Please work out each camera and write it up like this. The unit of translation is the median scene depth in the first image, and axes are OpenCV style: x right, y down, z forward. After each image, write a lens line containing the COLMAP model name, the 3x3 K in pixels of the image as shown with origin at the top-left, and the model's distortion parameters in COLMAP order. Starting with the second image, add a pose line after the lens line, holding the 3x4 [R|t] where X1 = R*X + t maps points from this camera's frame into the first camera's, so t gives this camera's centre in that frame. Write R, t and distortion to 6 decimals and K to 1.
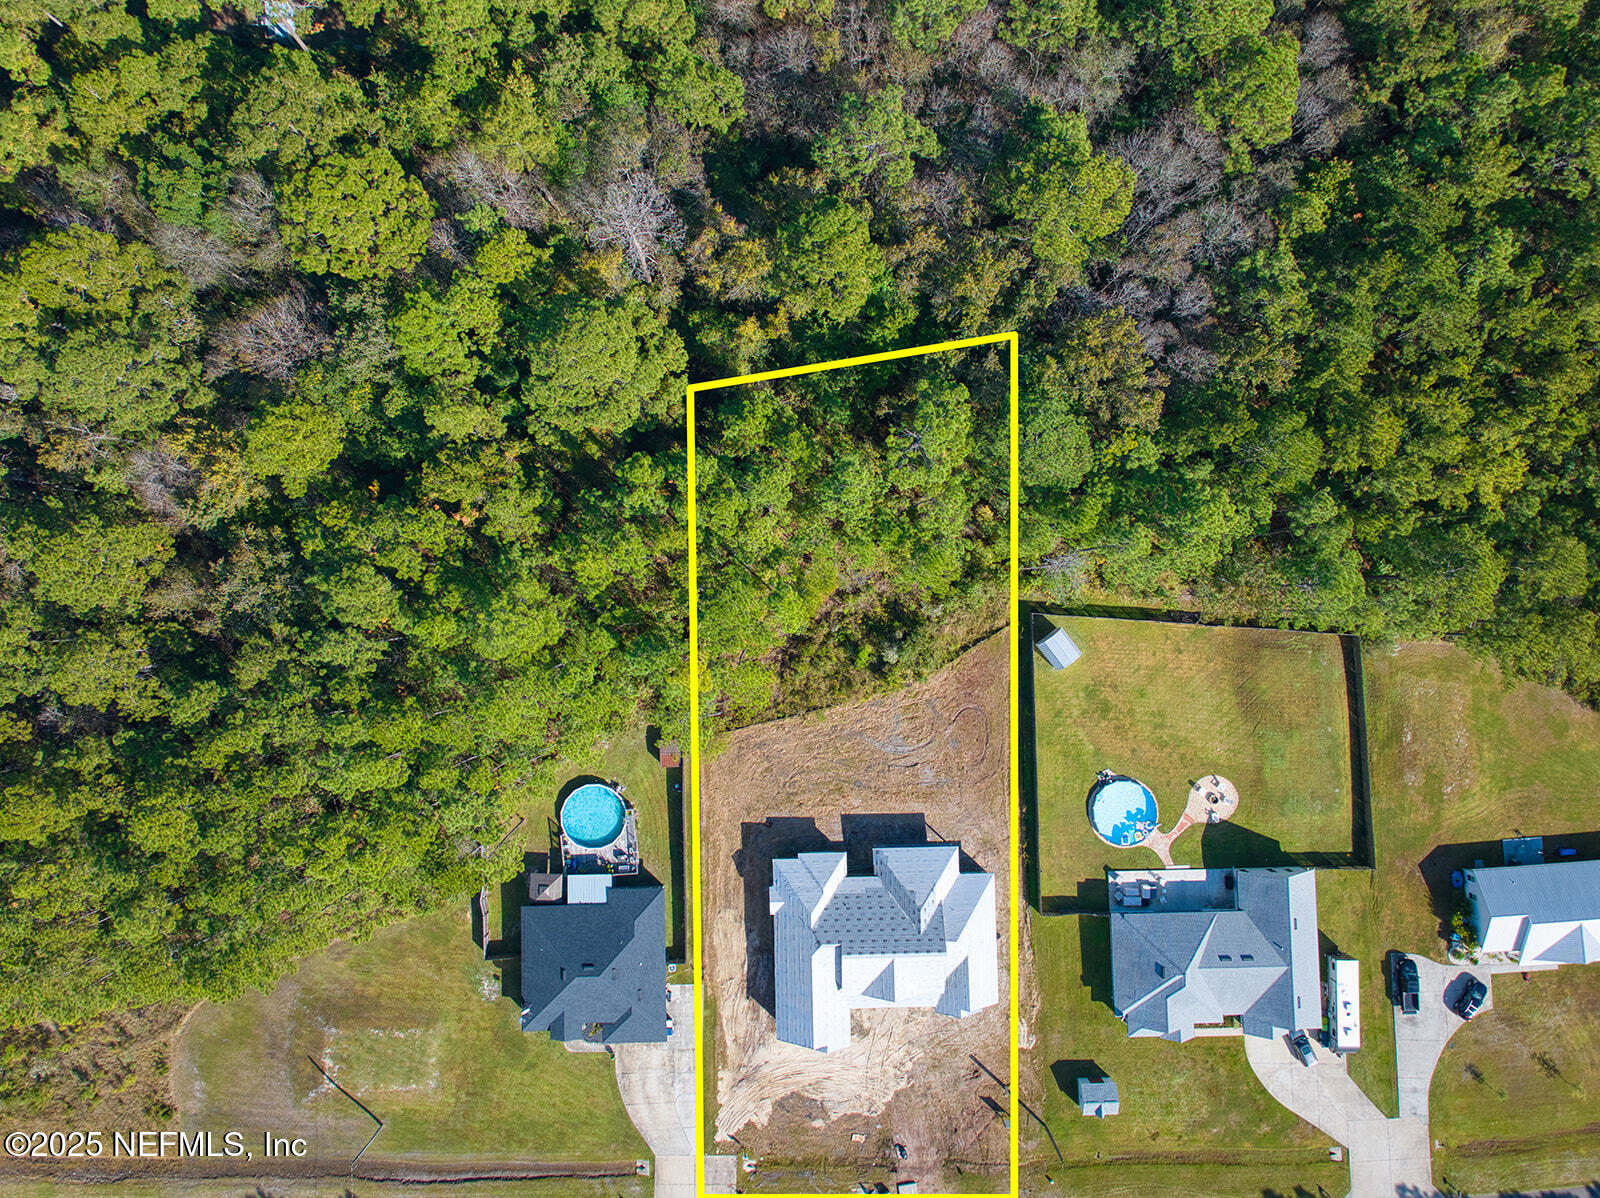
lens RADIAL K [[1110.7, 0, 801.9], [0, 1110.7, 559.1], [0, 0, 1]] dist [-0.000882, -0.000699]
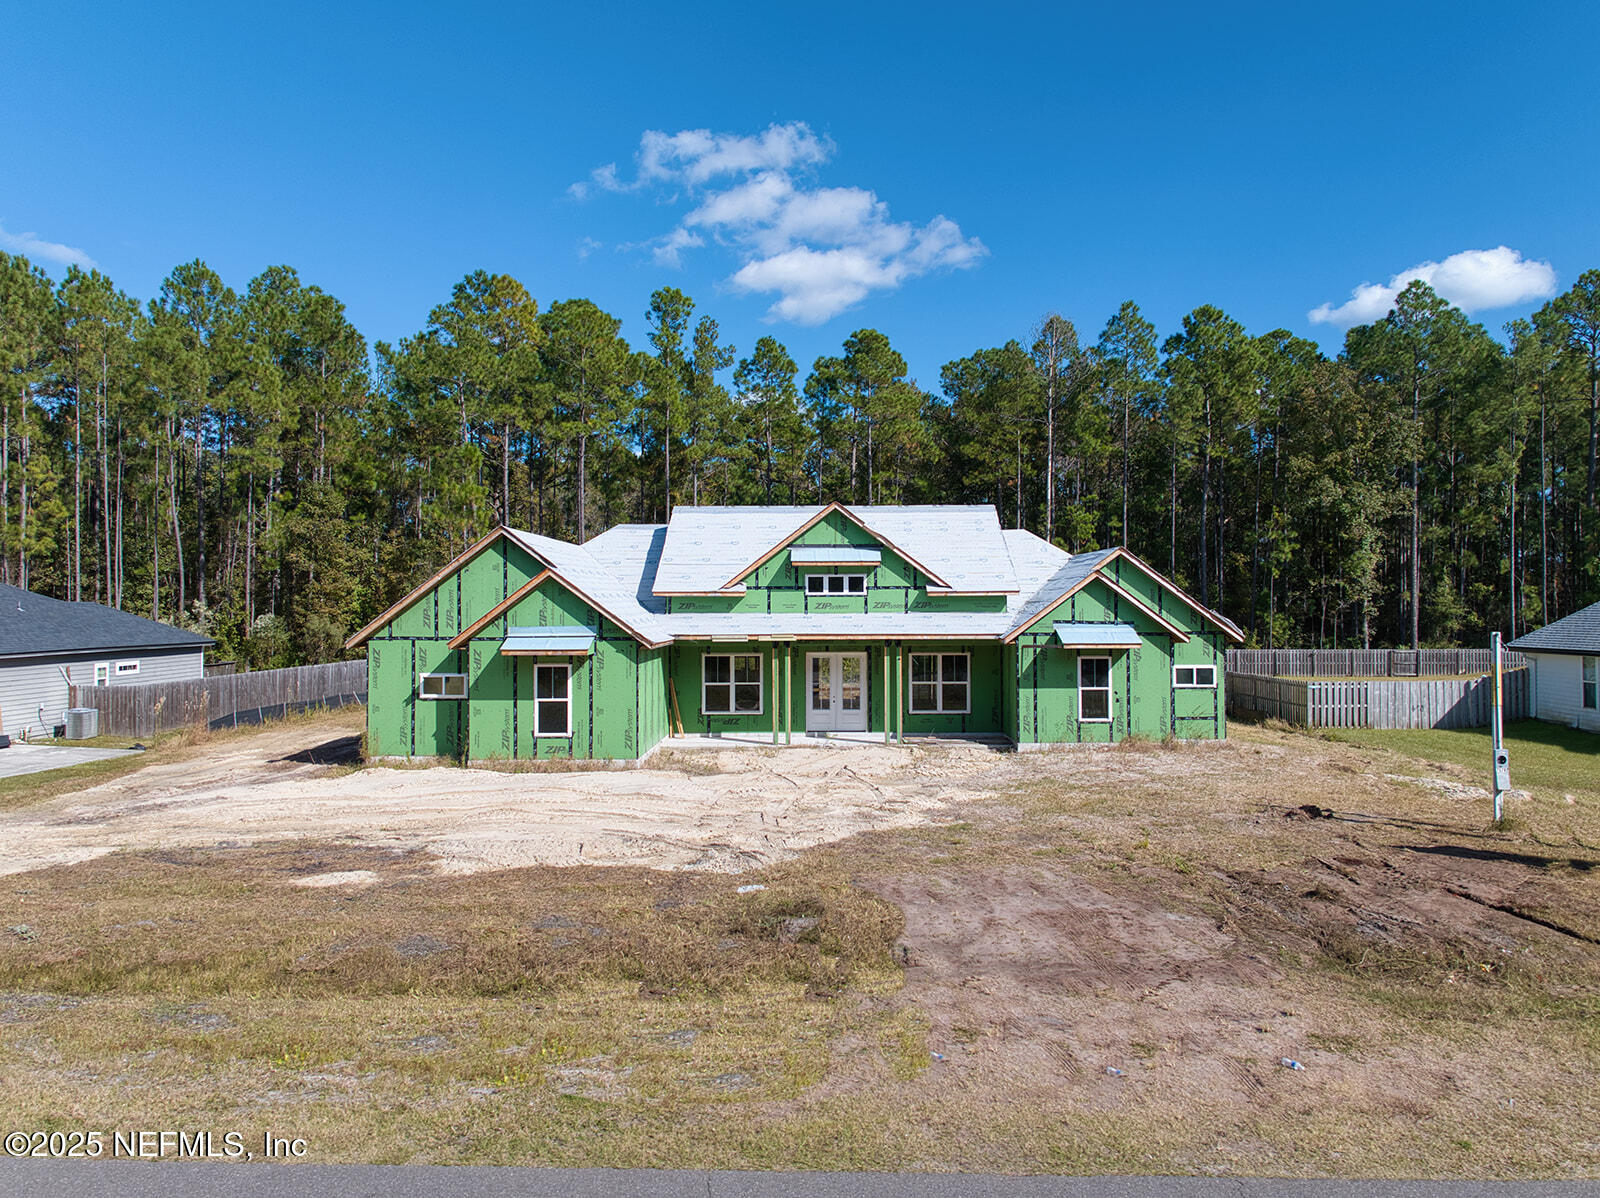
lens RADIAL K [[1110.7, 0, 801.9], [0, 1110.7, 559.1], [0, 0, 1]] dist [-0.000882, -0.000699]
pose [[0.999392, -0.006401, -0.034268, 0.080708], [-0.034021, 0.035340, -0.998796, 0.647898], [0.007605, 0.999355, 0.035101, 0.951671]]
